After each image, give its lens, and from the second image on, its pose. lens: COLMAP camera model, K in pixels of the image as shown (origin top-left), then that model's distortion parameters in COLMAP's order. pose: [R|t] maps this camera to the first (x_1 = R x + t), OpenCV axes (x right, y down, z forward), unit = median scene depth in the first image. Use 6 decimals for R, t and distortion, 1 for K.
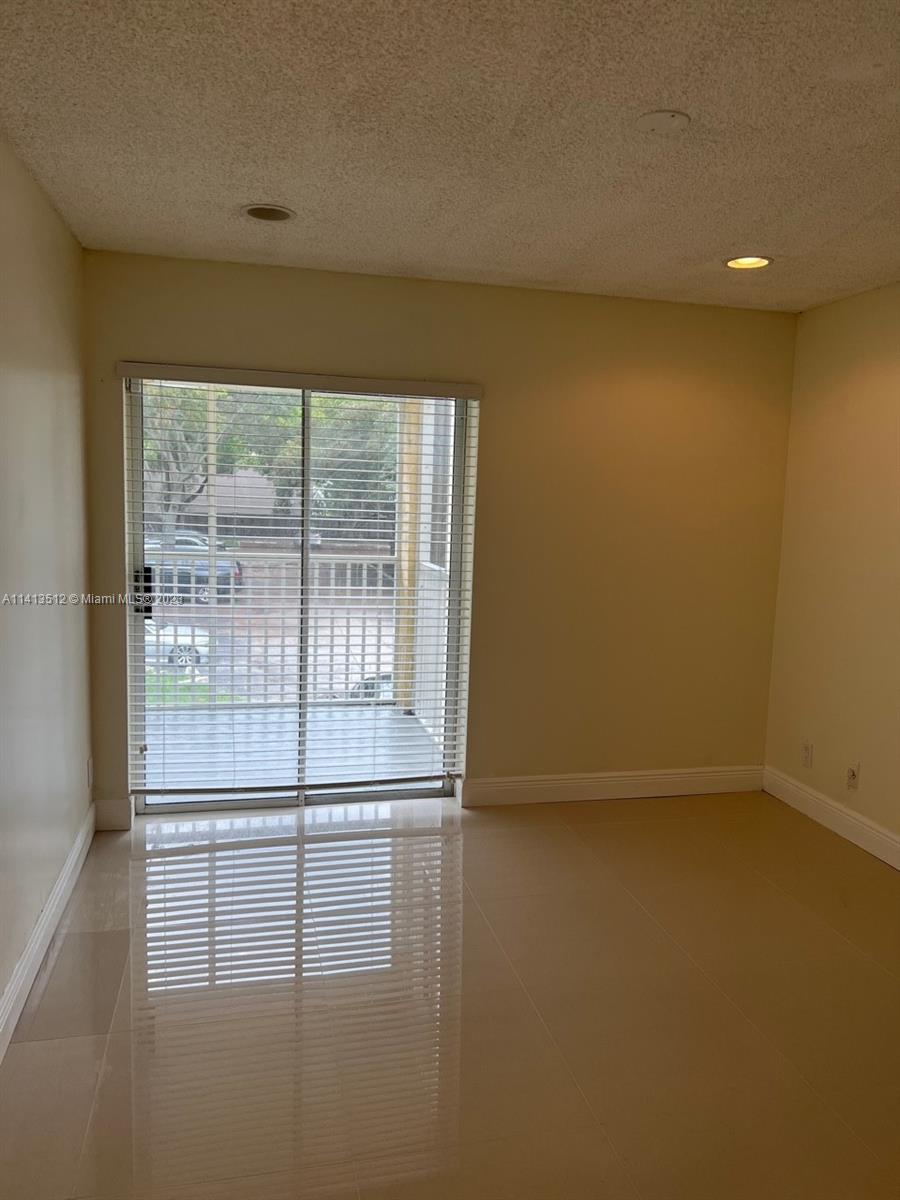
lens RADIAL K [[867.2, 0, 450.0], [0, 867.2, 600.0], [0, 0, 1]] dist [0.041033, 0.000389]
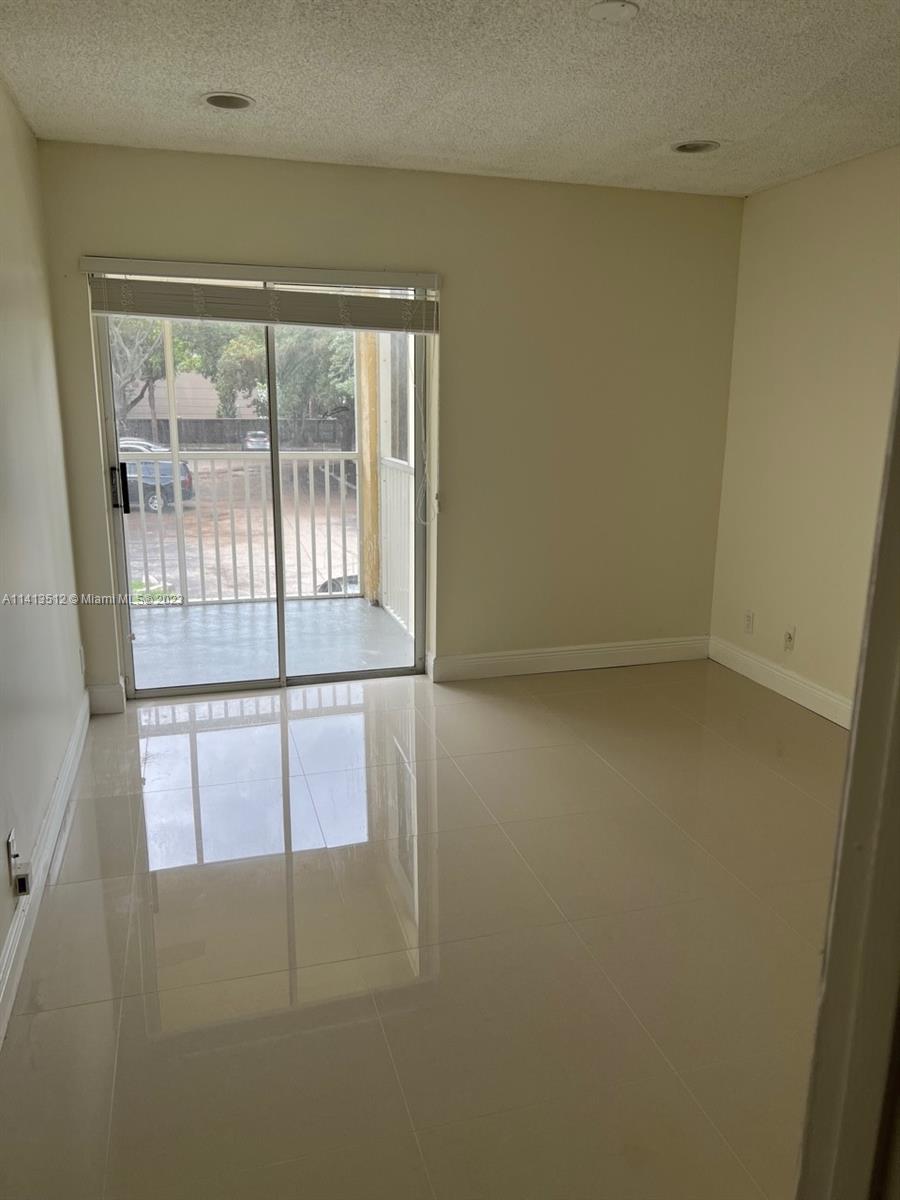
lens RADIAL K [[886.5, 0, 445.0], [0, 886.5, 597.2], [0, 0, 1]] dist [0.072343, -0.059398]
pose [[0.998099, -0.035245, 0.050564, -0.030093], [0.030110, 0.994636, 0.098954, 0.031519], [-0.053780, -0.097243, 0.993807, -0.102848]]
